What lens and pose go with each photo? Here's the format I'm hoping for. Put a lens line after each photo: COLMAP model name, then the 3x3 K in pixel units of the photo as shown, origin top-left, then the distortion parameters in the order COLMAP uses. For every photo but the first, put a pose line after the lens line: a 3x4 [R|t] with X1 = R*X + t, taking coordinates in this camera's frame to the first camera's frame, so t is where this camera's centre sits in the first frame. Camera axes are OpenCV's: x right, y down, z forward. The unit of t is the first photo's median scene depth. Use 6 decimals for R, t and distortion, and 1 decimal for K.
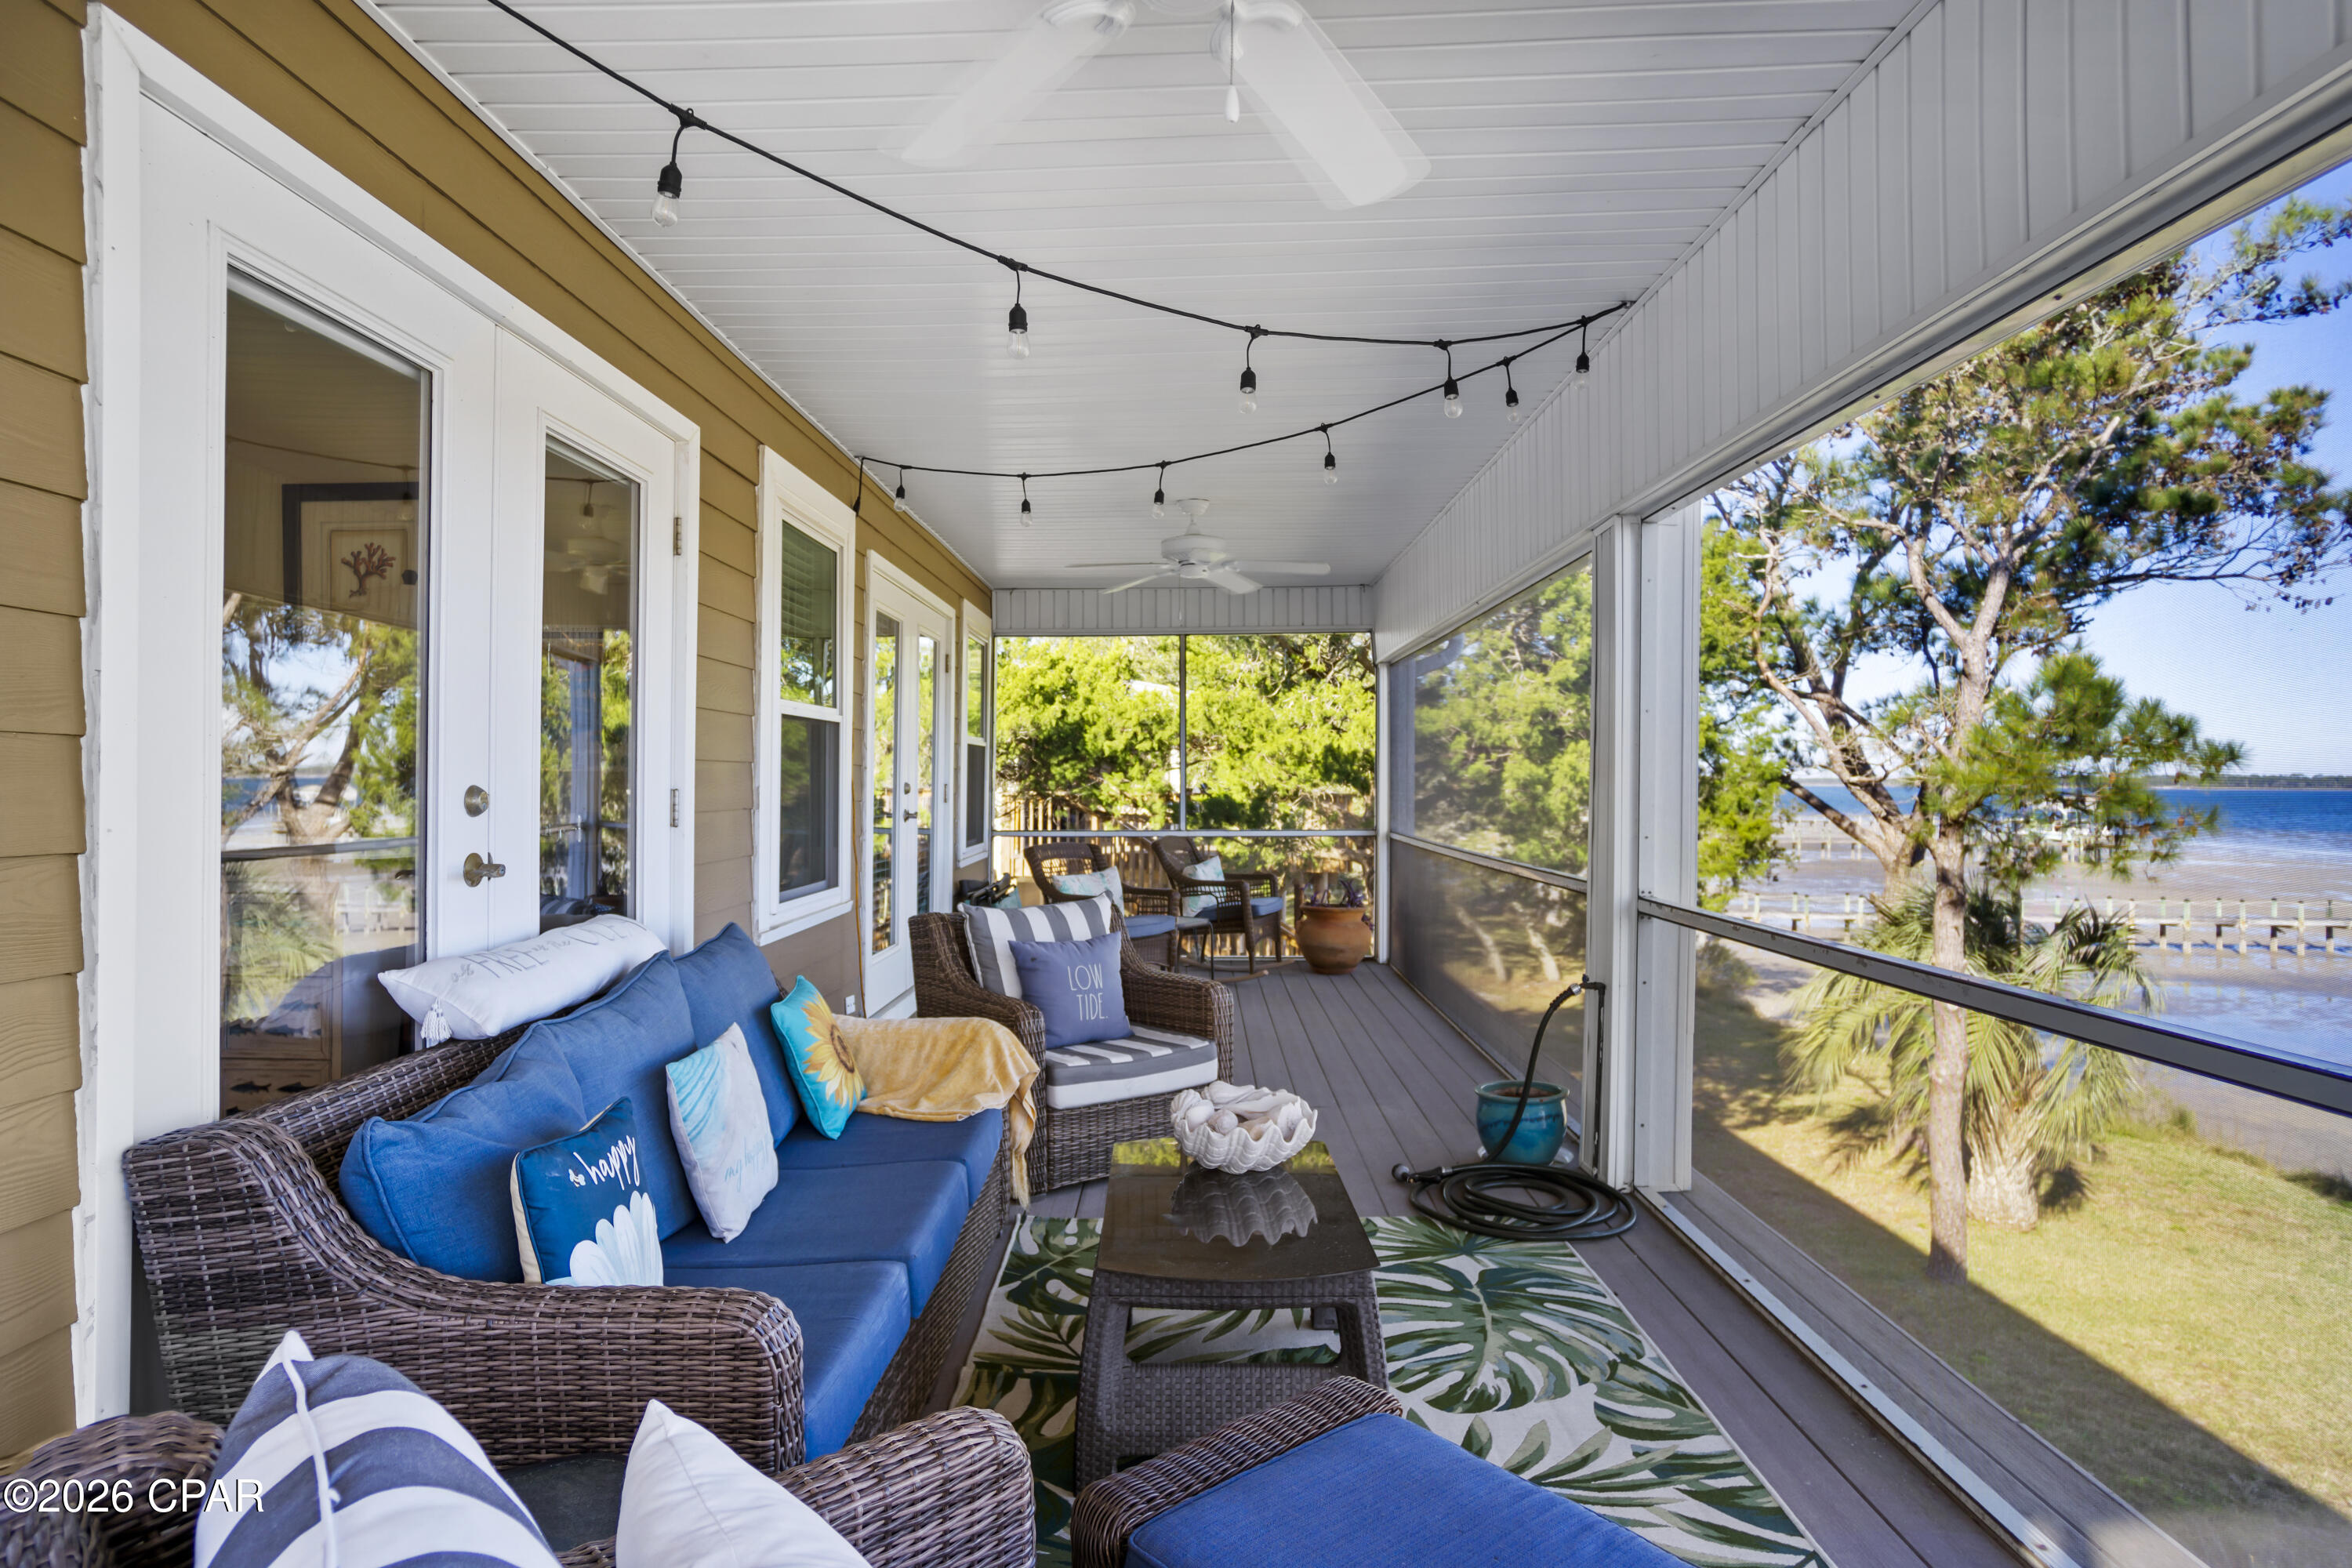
lens RADIAL K [[1284.5, 0, 1175.6], [0, 1284.5, 765.0], [0, 0, 1]] dist [-0.047269, 0.026467]
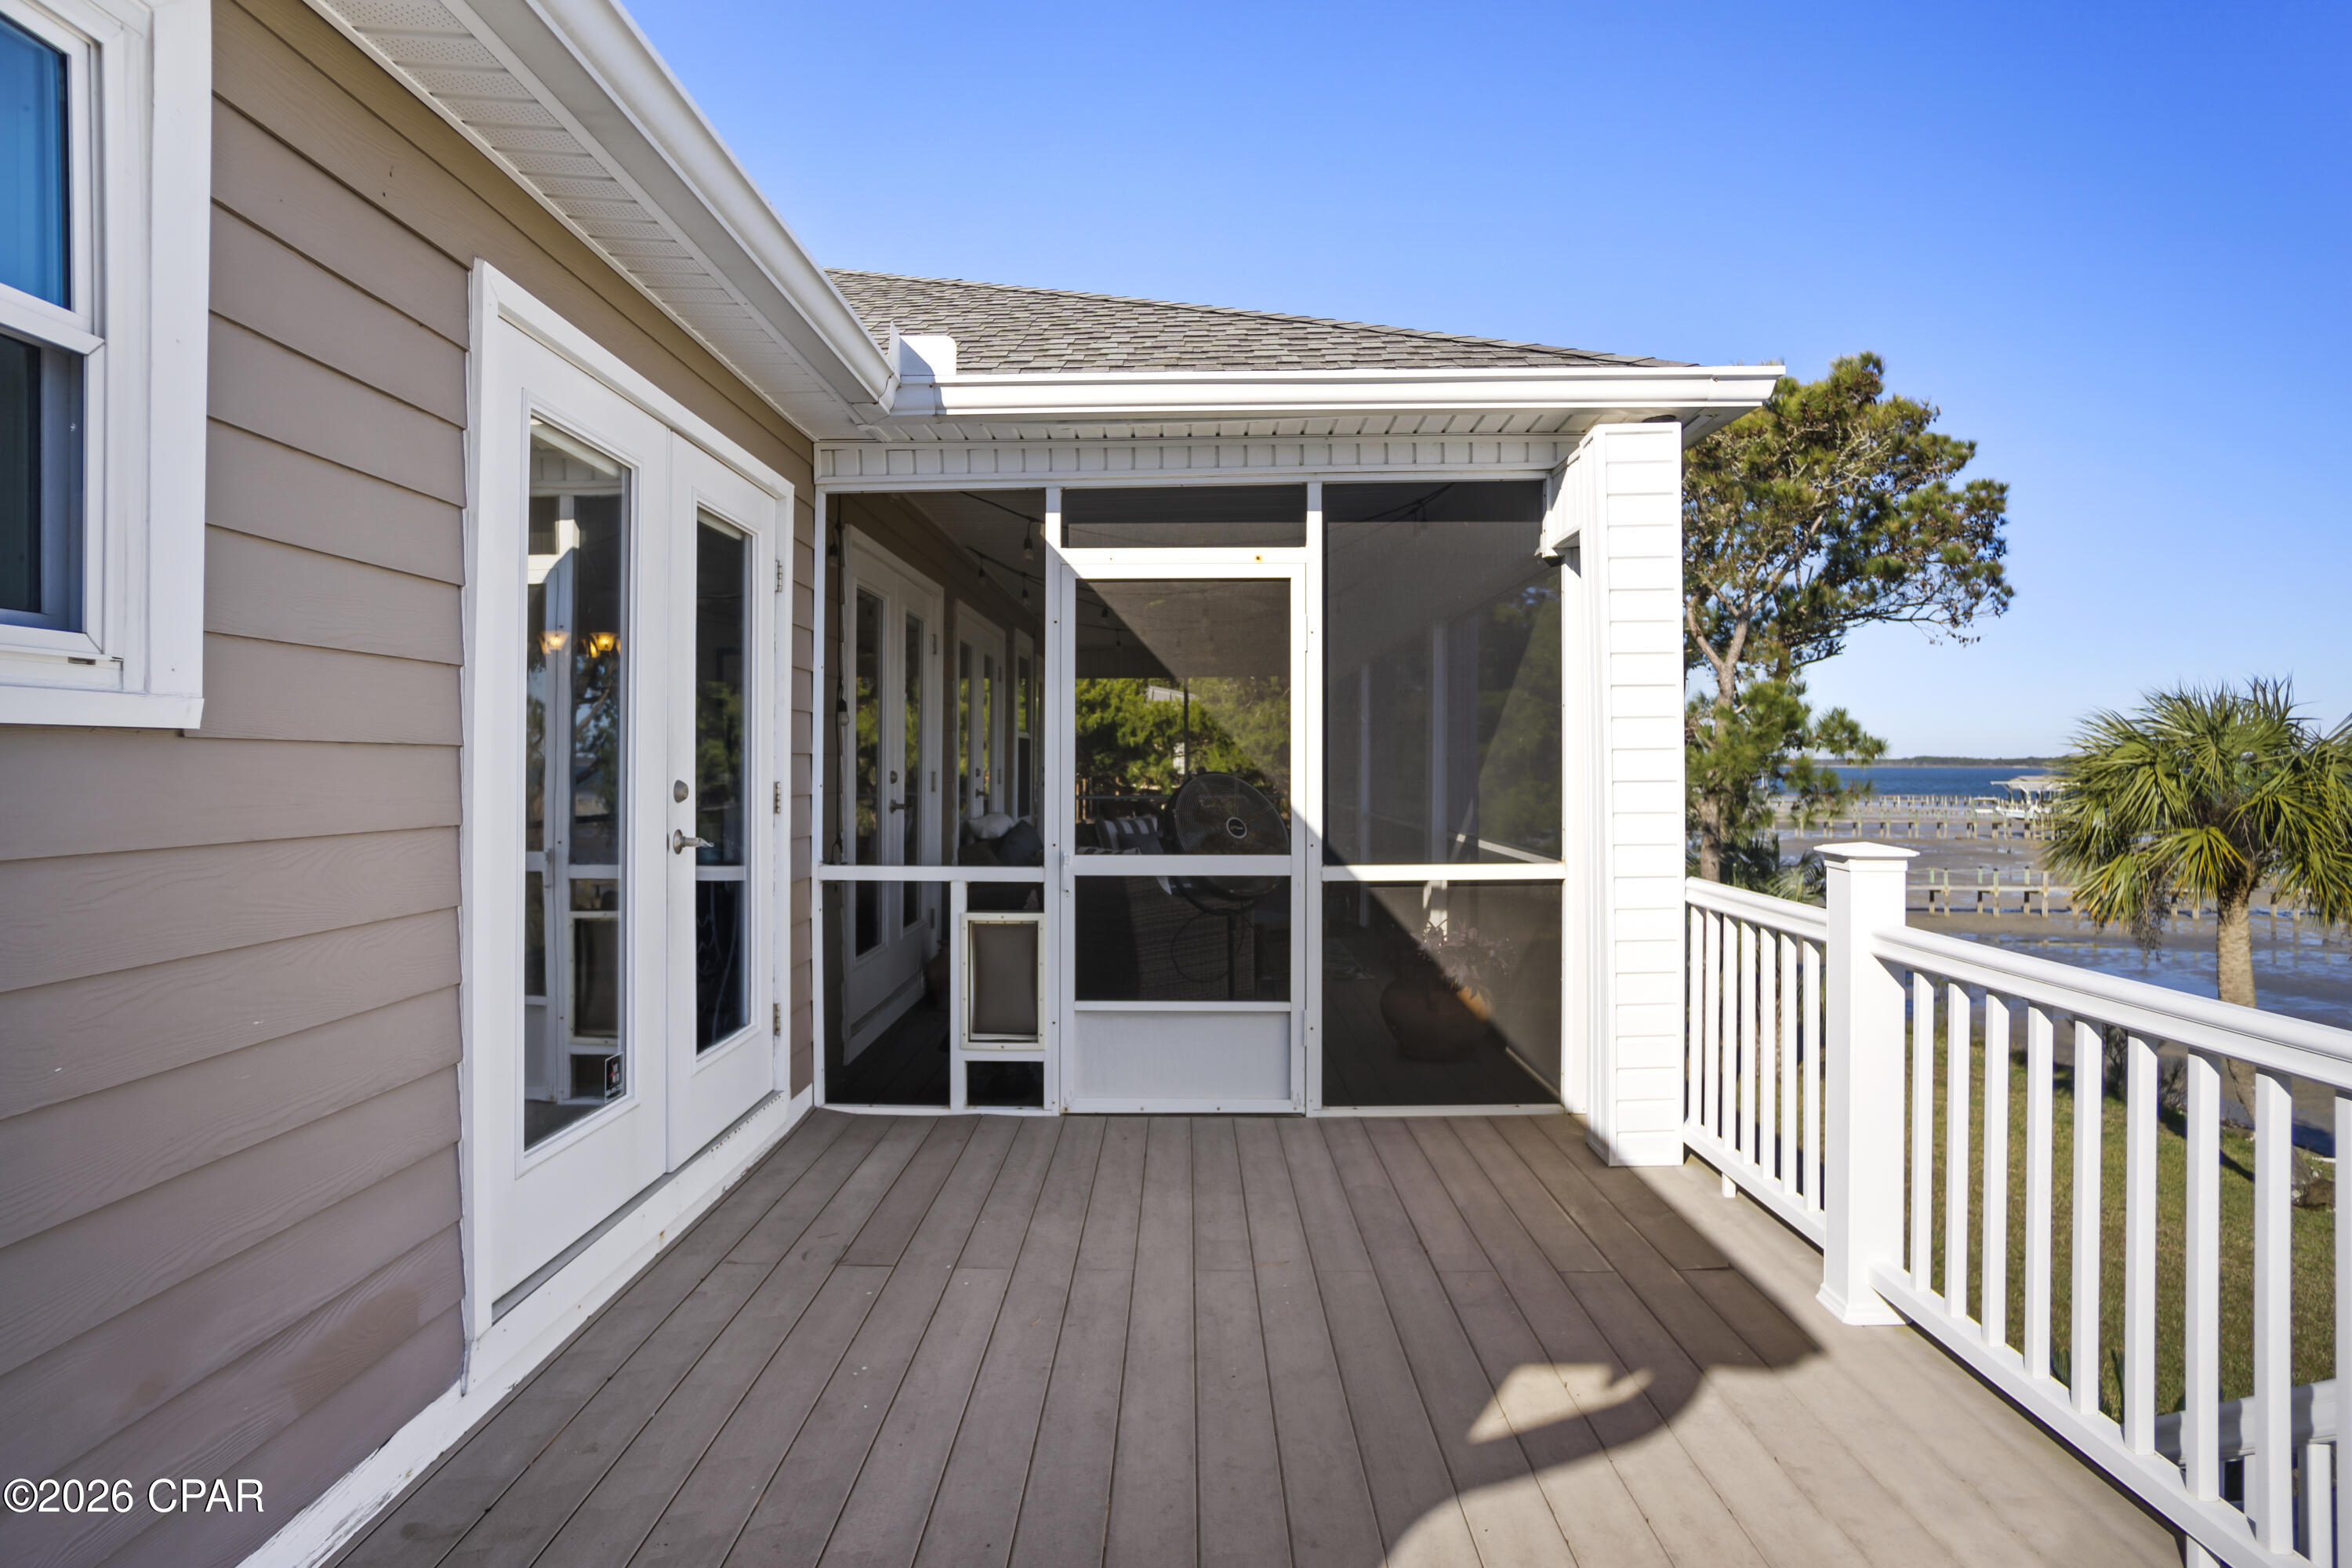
lens RADIAL K [[1284.5, 0, 1164.4], [0, 1284.5, 776.3], [0, 0, 1]] dist [-0.047269, 0.026467]
pose [[0.999944, -0.003928, -0.009834, -0.003777], [0.004144, 0.999747, 0.022106, -0.006962], [0.009744, -0.022145, 0.999707, -0.411086]]
